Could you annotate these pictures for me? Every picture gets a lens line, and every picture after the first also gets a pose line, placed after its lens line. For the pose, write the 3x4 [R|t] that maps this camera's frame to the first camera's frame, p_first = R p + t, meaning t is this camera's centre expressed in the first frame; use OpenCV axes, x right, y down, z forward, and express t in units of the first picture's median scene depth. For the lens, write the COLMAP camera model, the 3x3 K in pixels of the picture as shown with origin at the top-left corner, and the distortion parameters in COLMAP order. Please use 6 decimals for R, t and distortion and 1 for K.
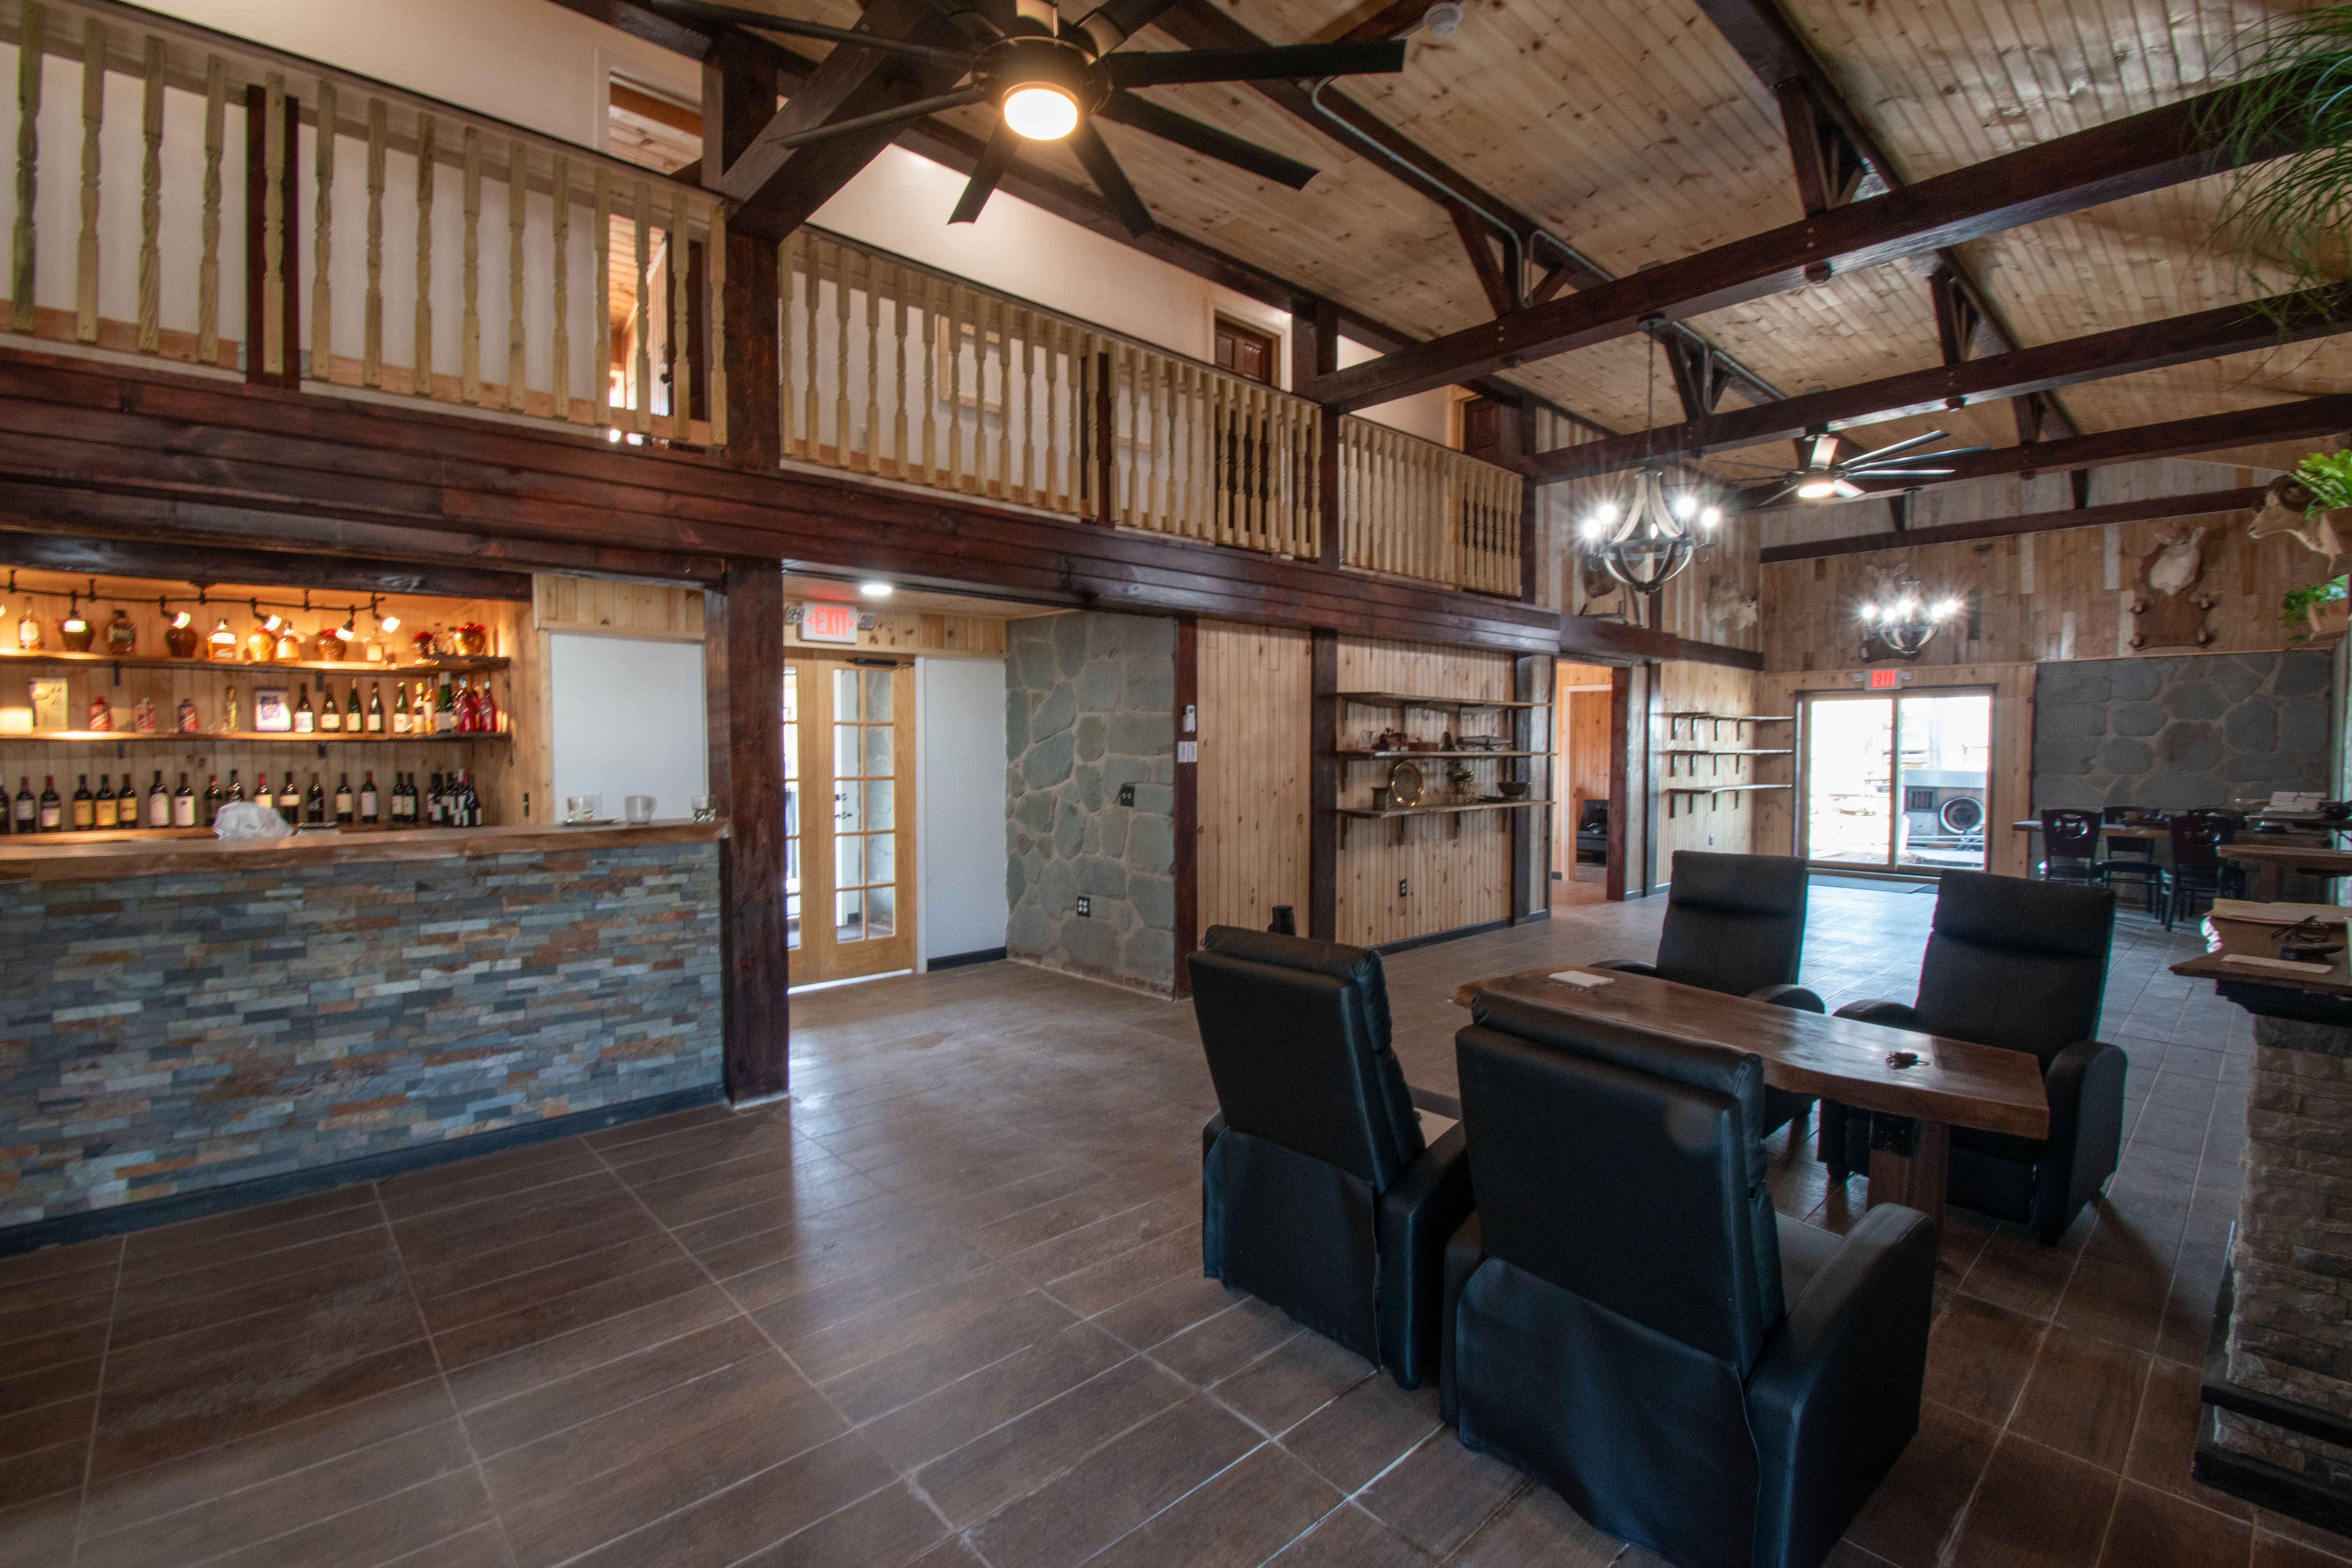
lens RADIAL K [[1035.5, 0, 1174.9], [0, 1035.5, 782.6], [0, 0, 1]] dist [0.015036, -0.024347]
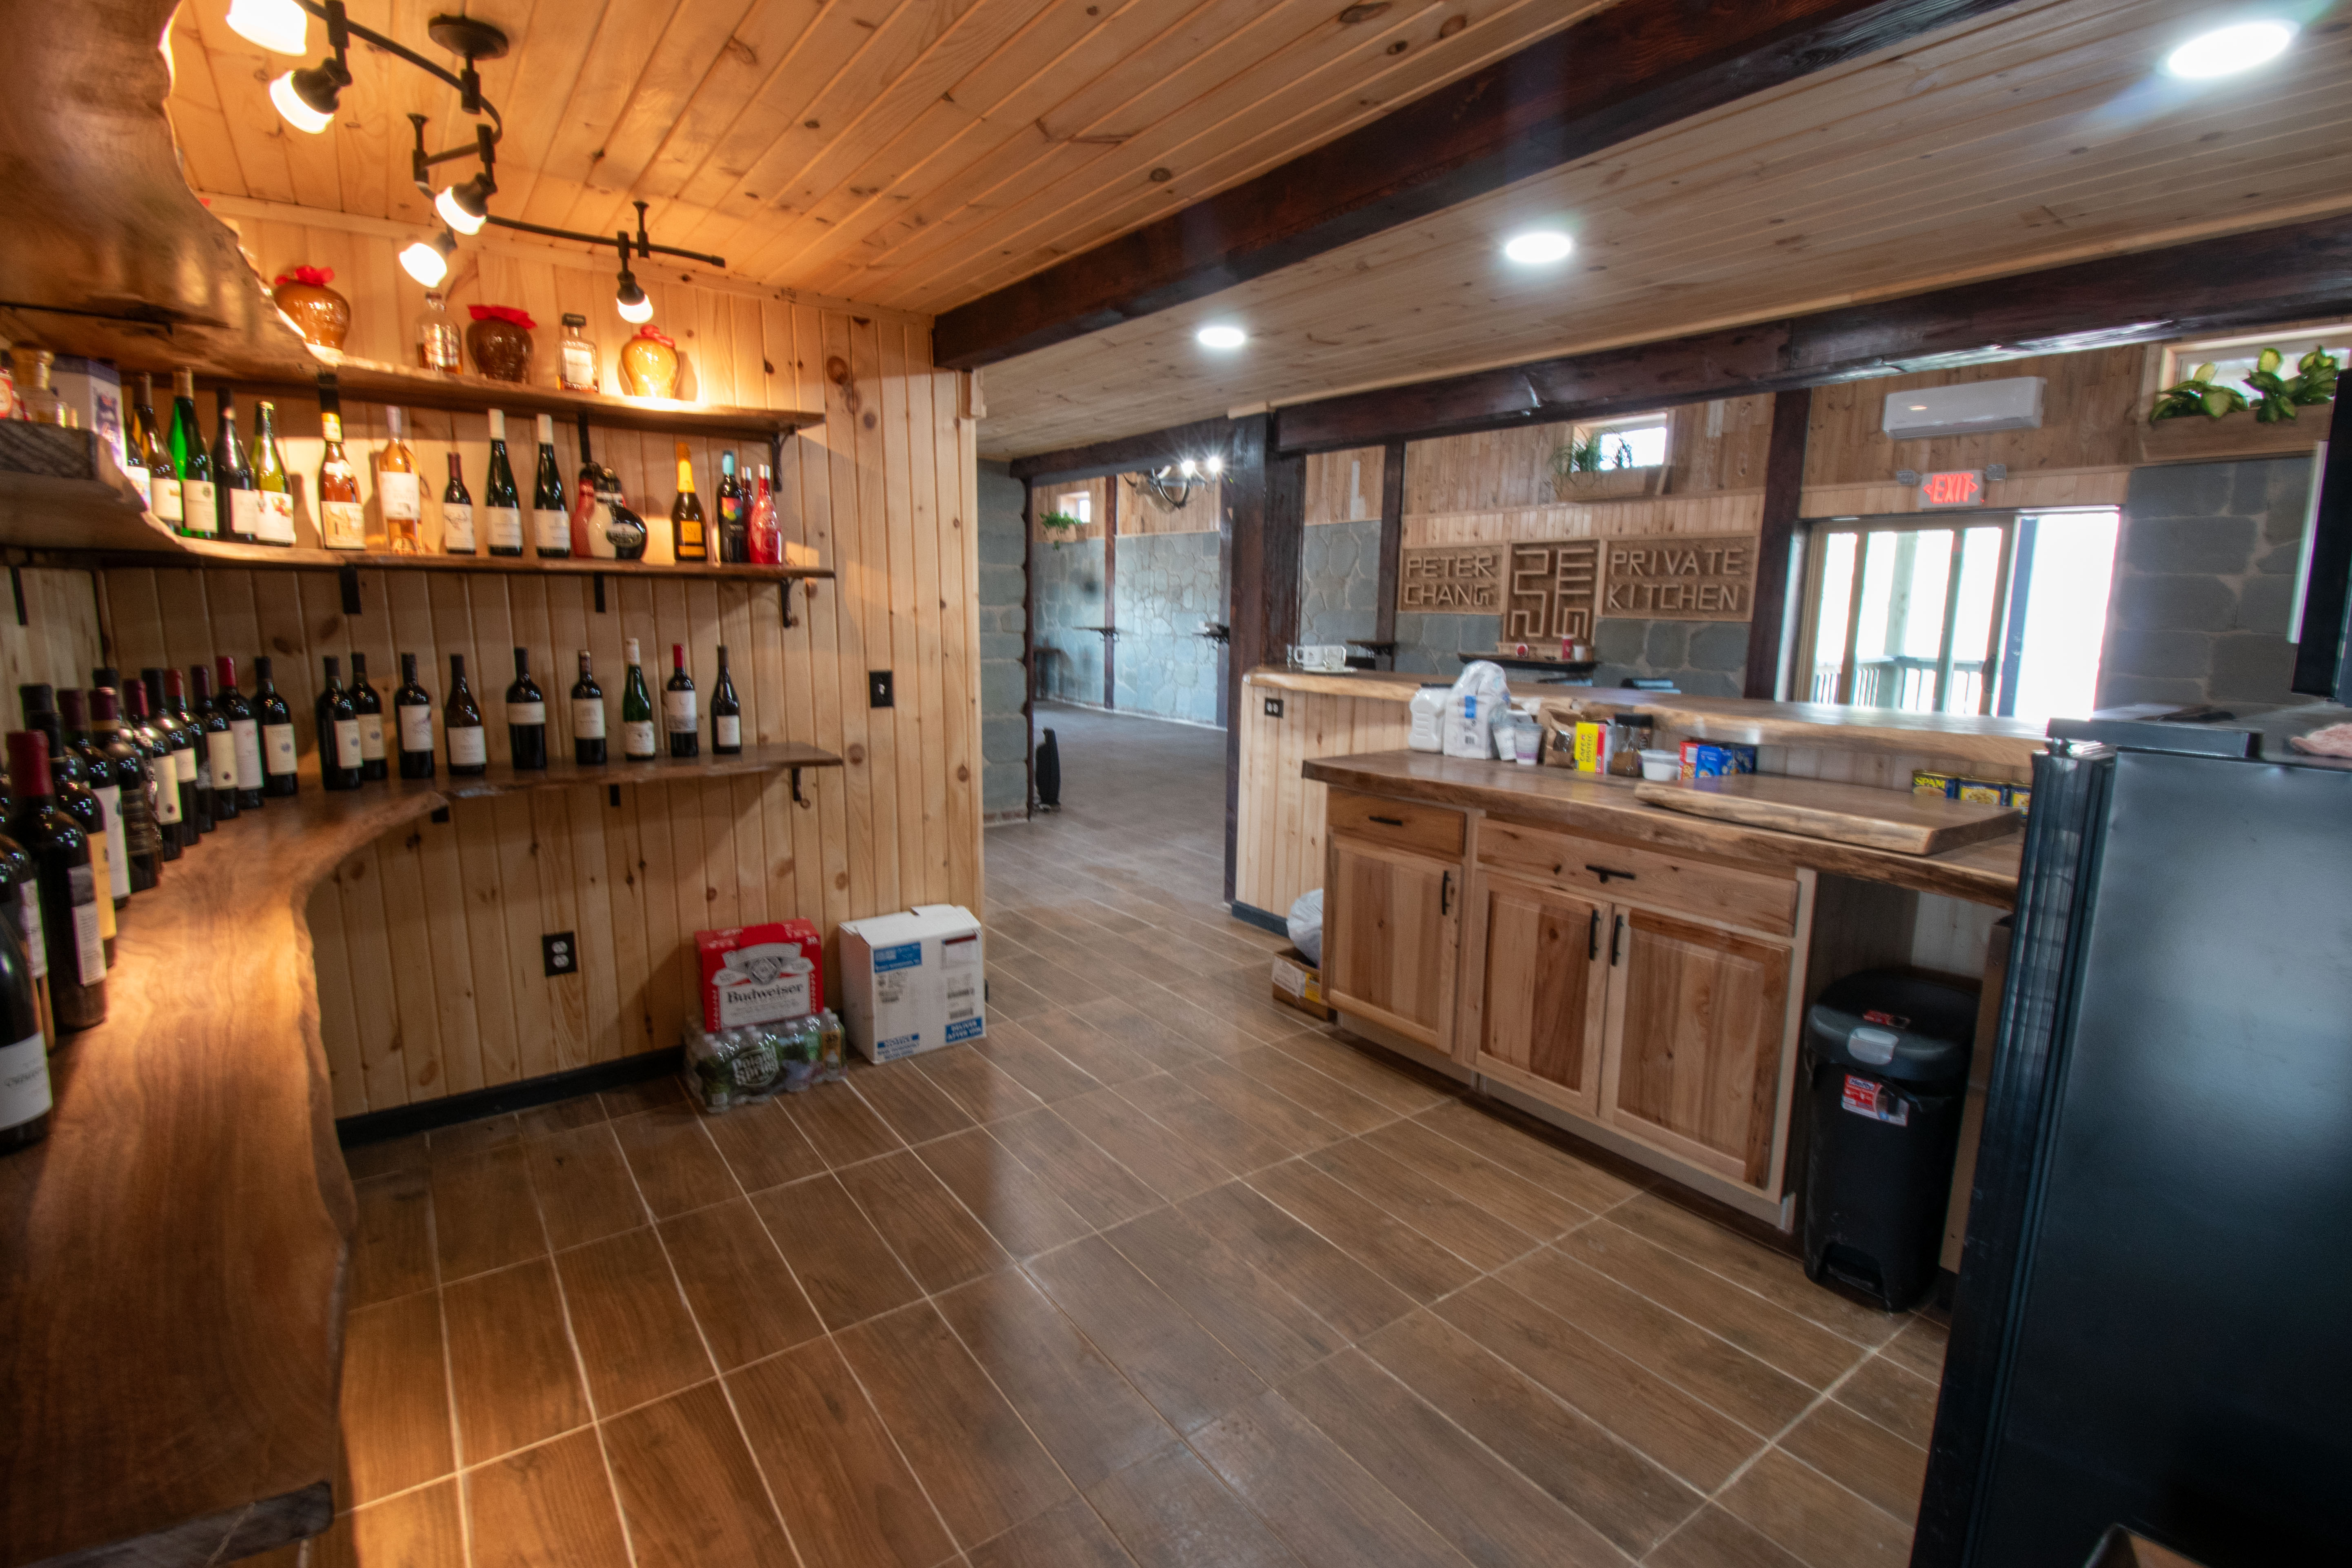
lens RADIAL K [[1081.4, 0, 1174.1], [0, 1081.4, 784.9], [0, 0, 1]] dist [-0.001016, -0.000012]
pose [[0.113503, -0.164398, 0.979842, -0.936324], [0.021635, 0.986390, 0.162991, -0.017637], [-0.993302, 0.002699, 0.115515, 0.562784]]
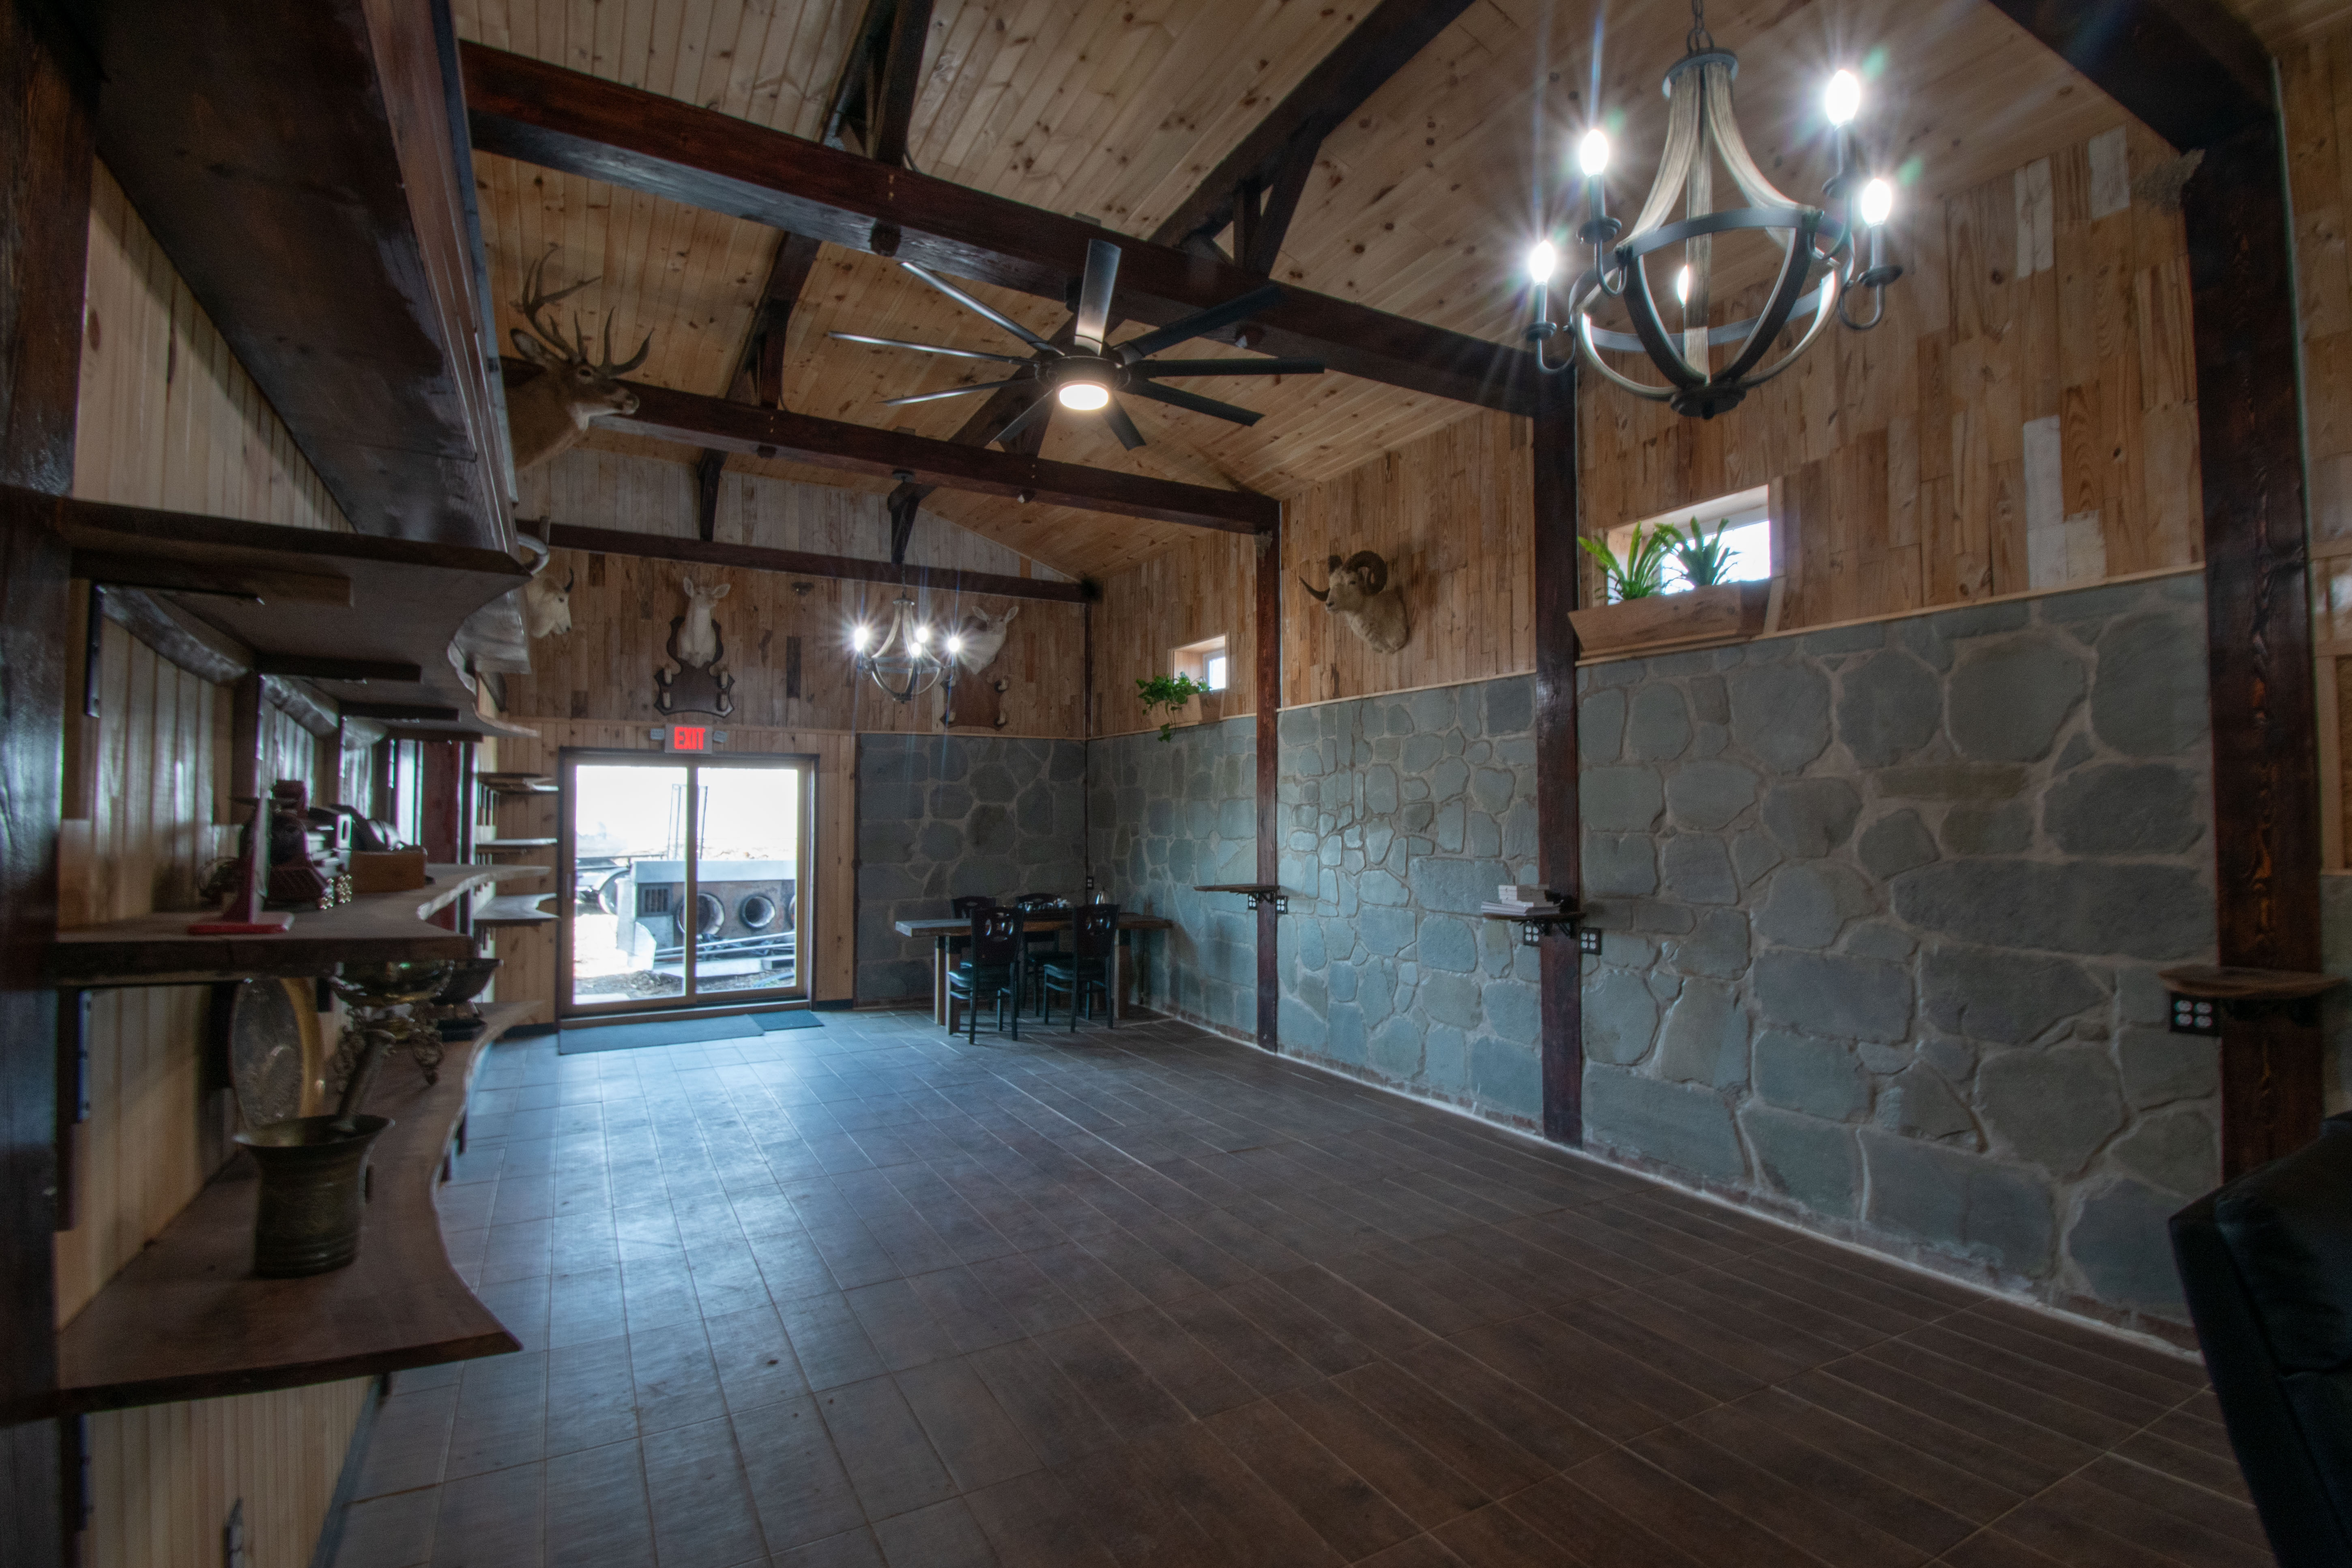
lens RADIAL K [[1067.4, 0, 1181.3], [0, 1067.4, 787.4], [0, 0, 1]] dist [-0.001995, -0.026328]
pose [[0.221710, 0.031590, 0.974601, 0.057180], [0.037317, 0.998468, -0.040853, -0.035170], [-0.974398, 0.045427, 0.220191, 0.765036]]
